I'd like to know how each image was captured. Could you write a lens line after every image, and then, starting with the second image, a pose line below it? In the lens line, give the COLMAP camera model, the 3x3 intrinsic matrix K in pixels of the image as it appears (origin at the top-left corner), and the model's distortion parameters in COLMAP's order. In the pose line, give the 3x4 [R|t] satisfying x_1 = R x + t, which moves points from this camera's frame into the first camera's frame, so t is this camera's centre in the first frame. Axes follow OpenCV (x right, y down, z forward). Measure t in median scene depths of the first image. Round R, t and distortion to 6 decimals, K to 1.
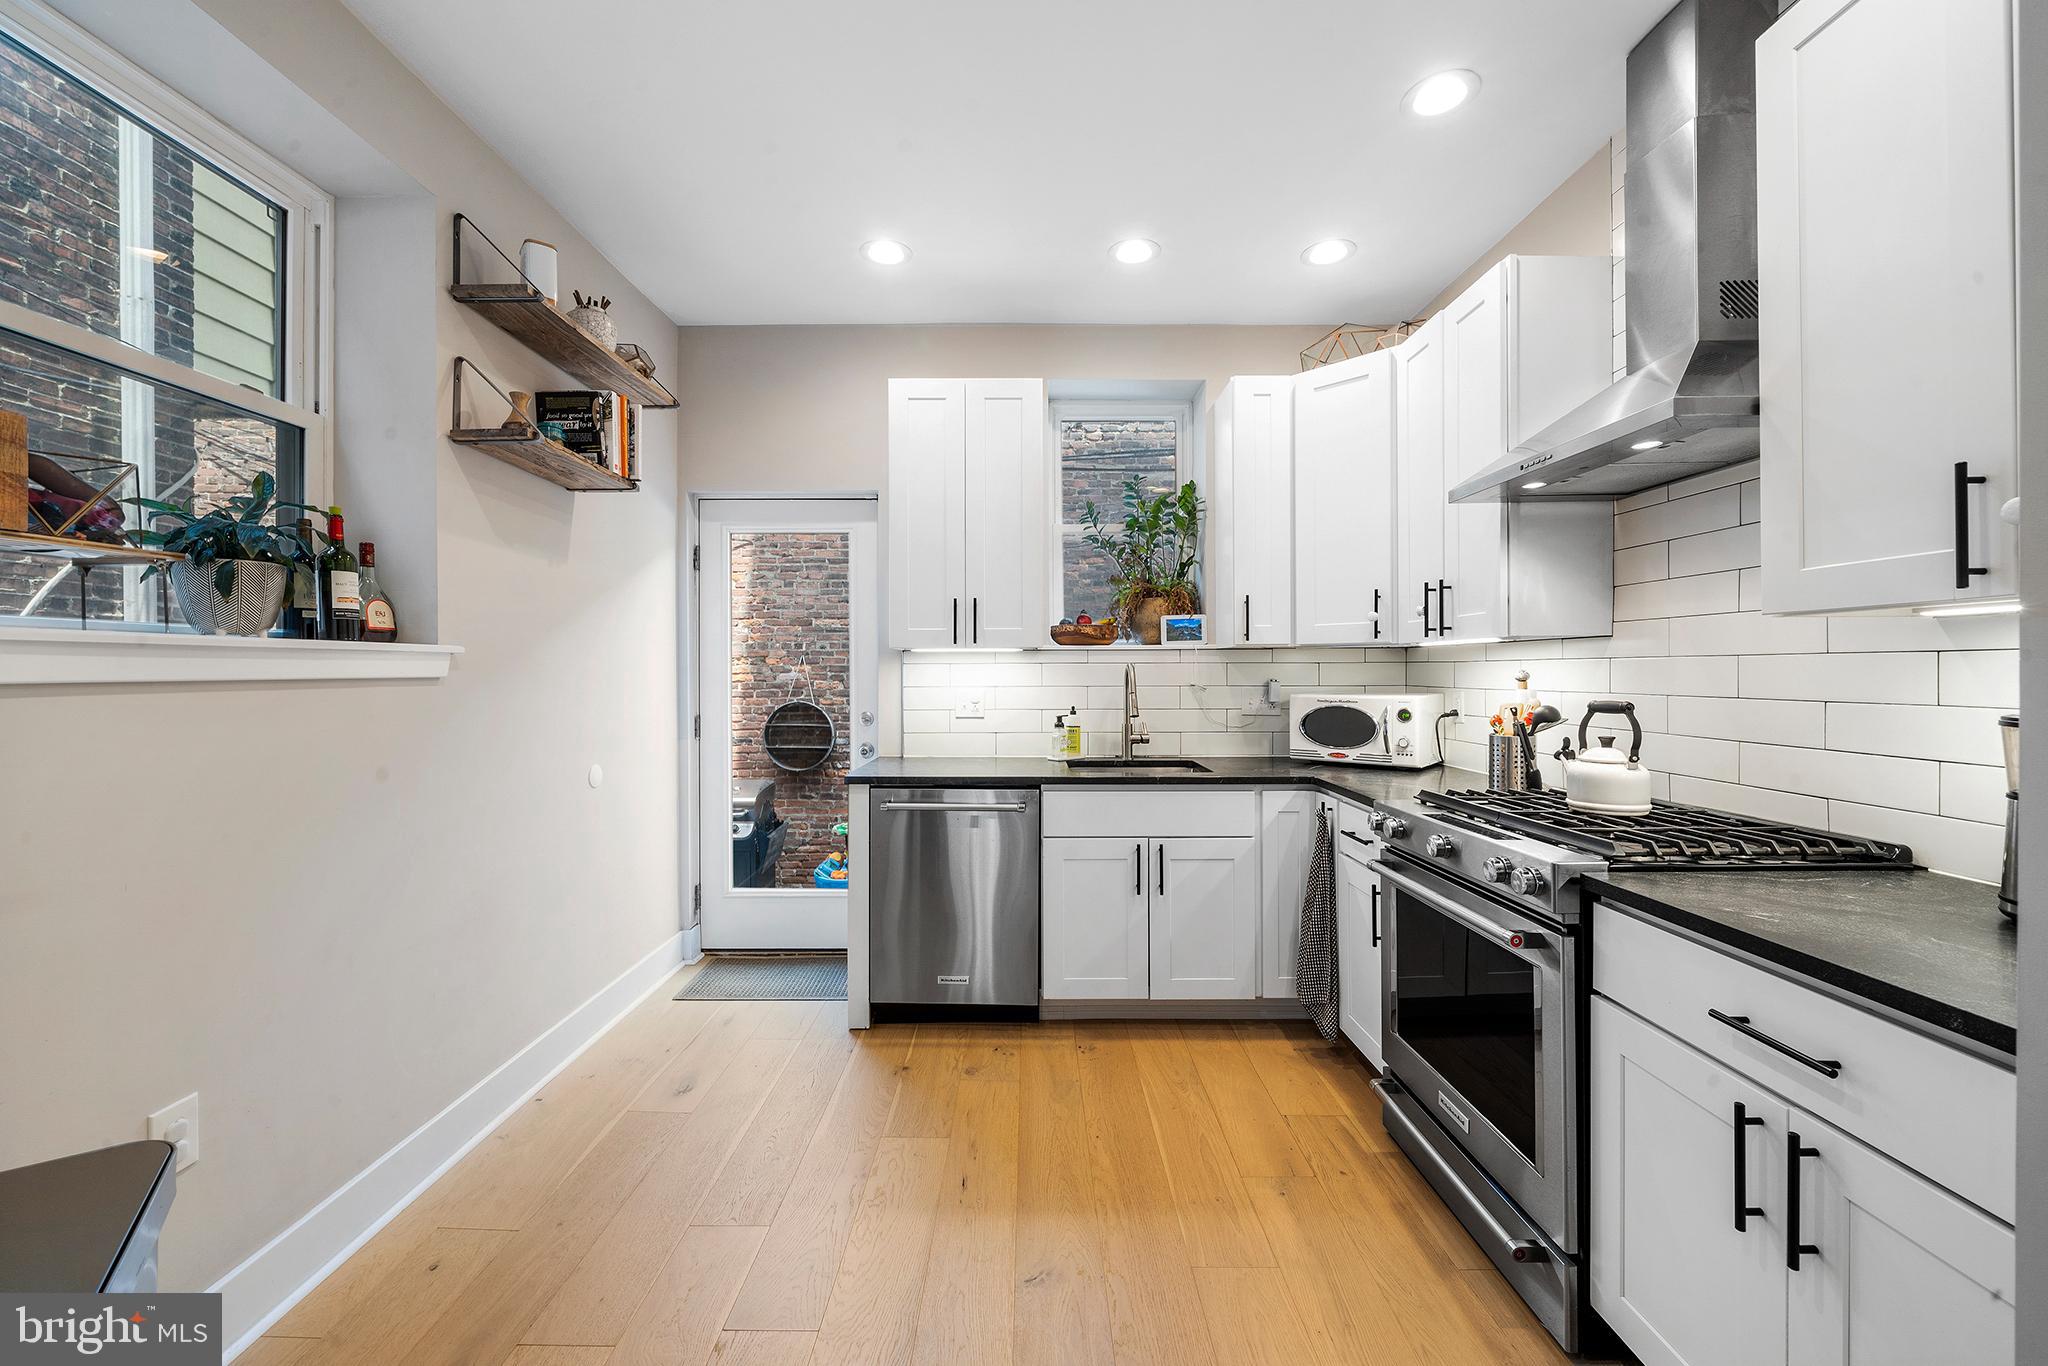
lens RADIAL K [[758.7, 0, 1043.4], [0, 758.7, 674.8], [0, 0, 1]] dist [-0.003997, 0.000346]
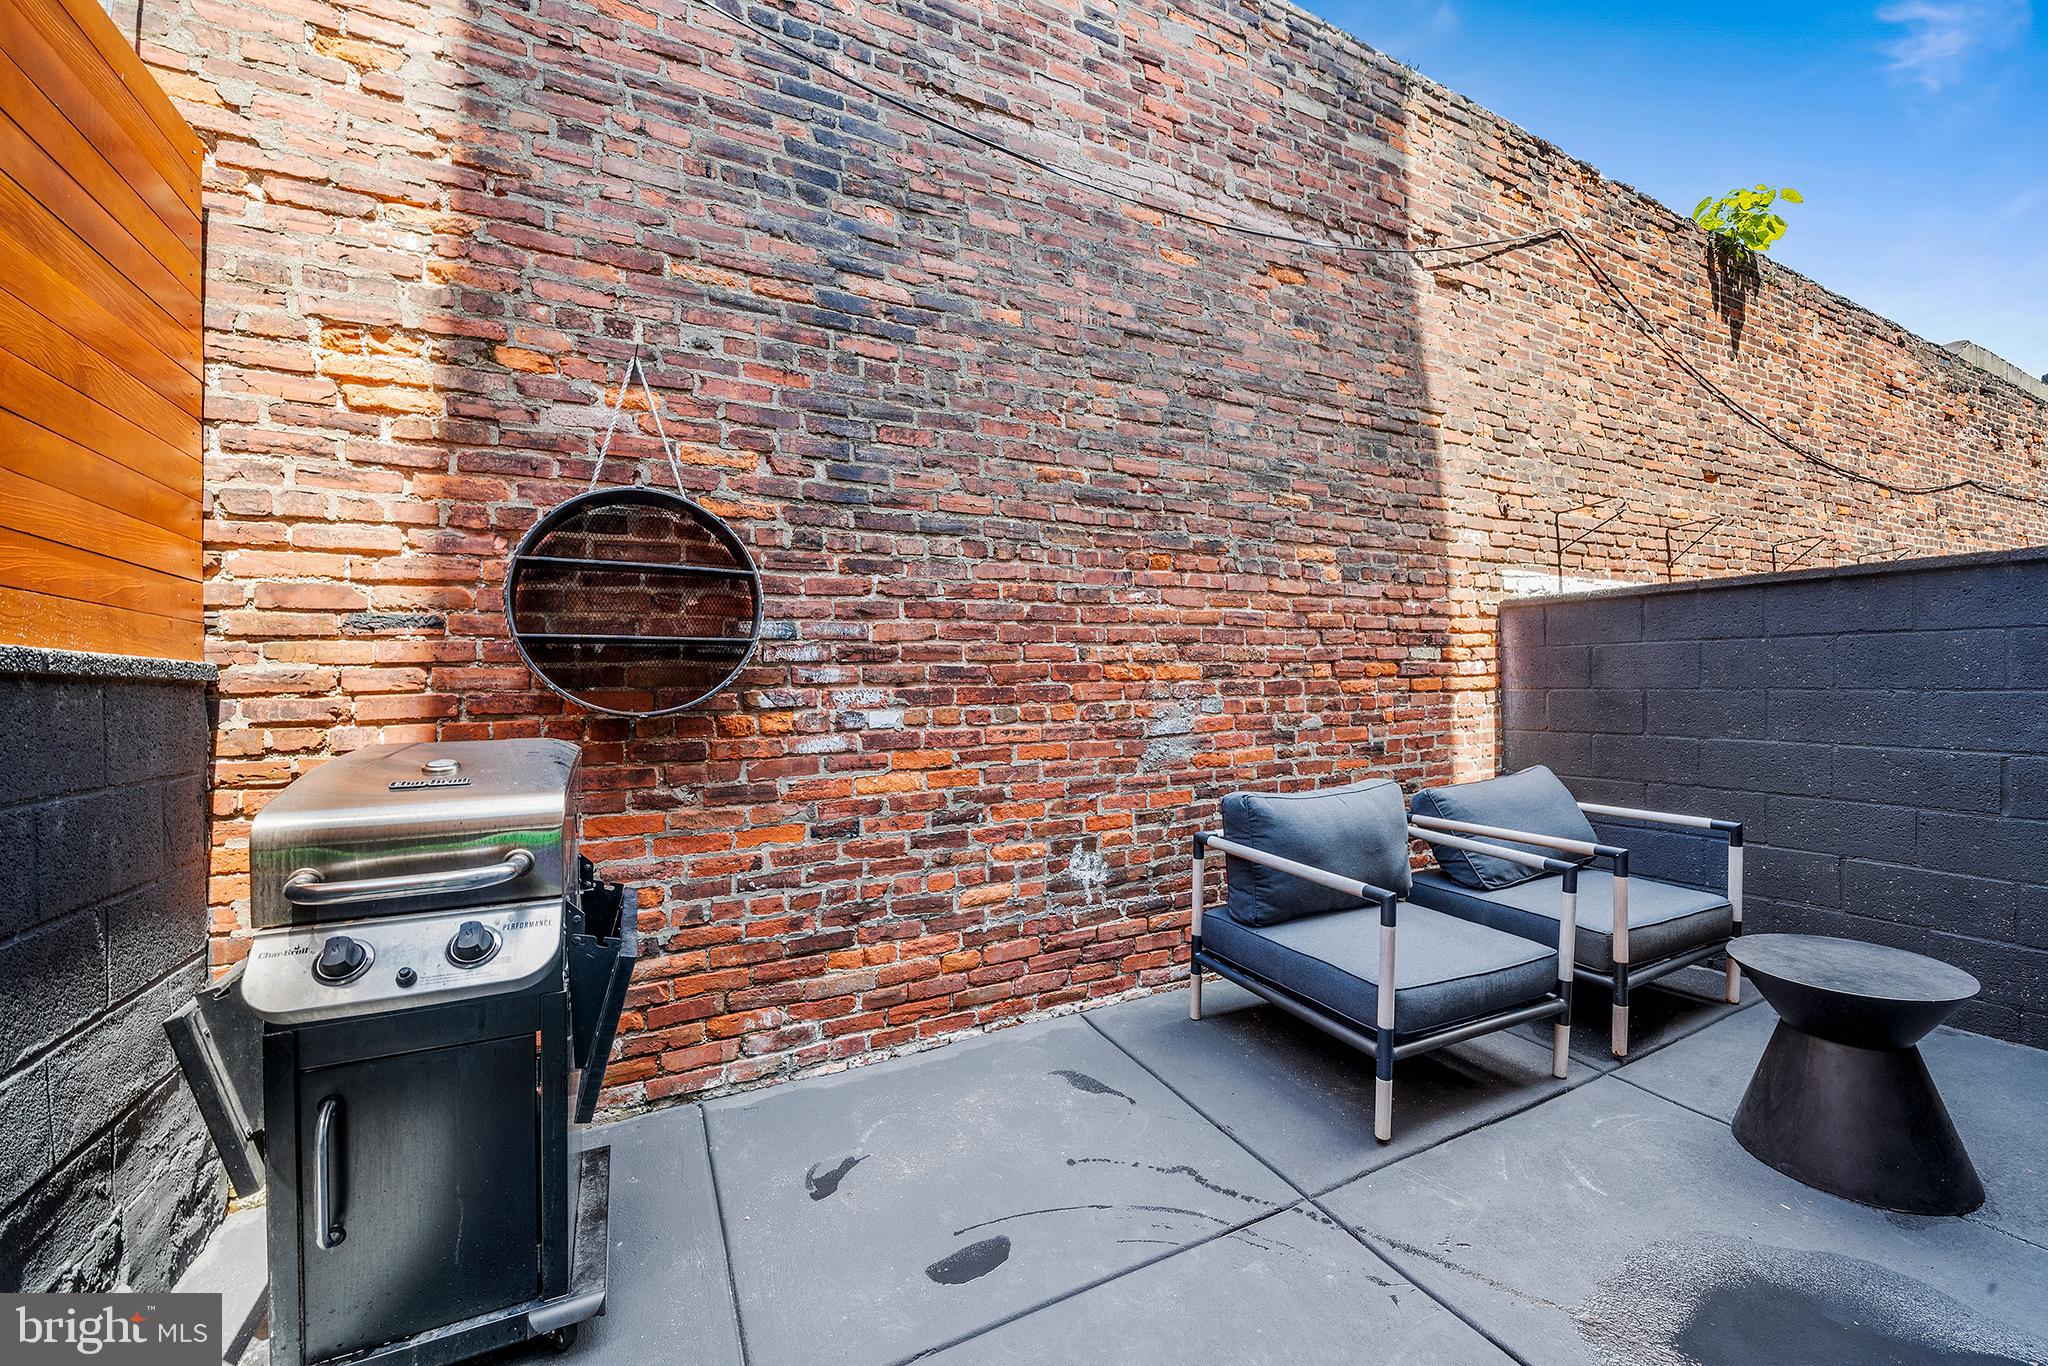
lens RADIAL K [[809.6, 0, 1080.7], [0, 809.6, 674.9], [0, 0, 1]] dist [-0.002500, -0.000108]
pose [[0.895504, -0.014183, 0.444827, -0.785726], [0.022233, 0.999670, -0.012884, 0.300108], [-0.444497, 0.021428, 0.895524, 1.599012]]
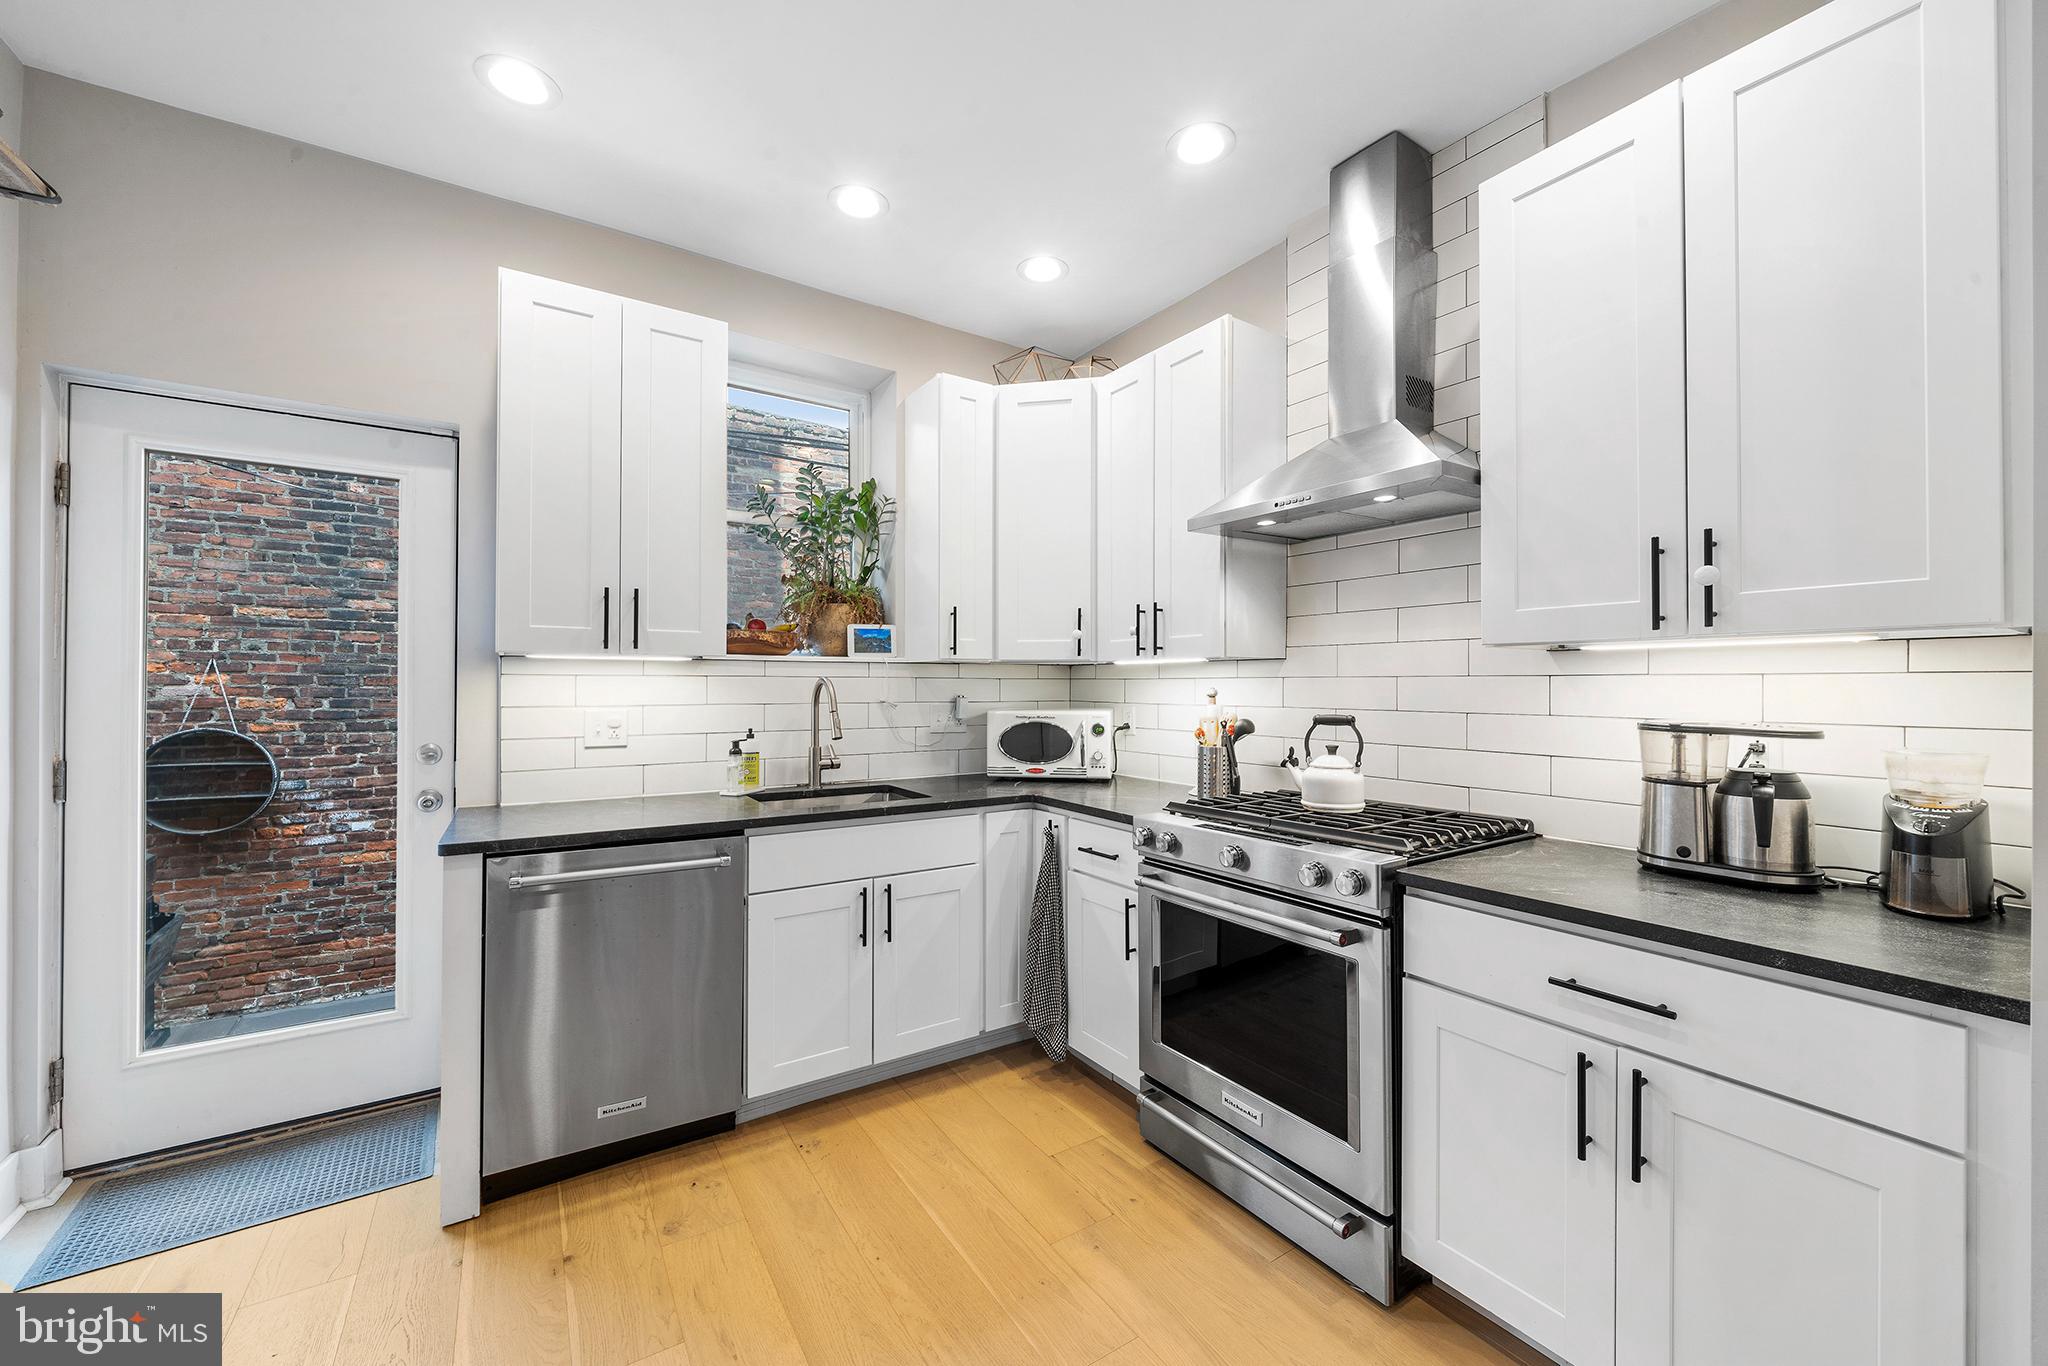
lens RADIAL K [[758.7, 0, 1019.9], [0, 758.7, 682.6], [0, 0, 1]] dist [-0.003997, 0.000346]
pose [[0.848748, 0.006295, 0.528759, -0.173752], [-0.002071, 0.999961, -0.008582, -0.002393], [-0.528793, 0.006189, 0.848728, 0.166579]]
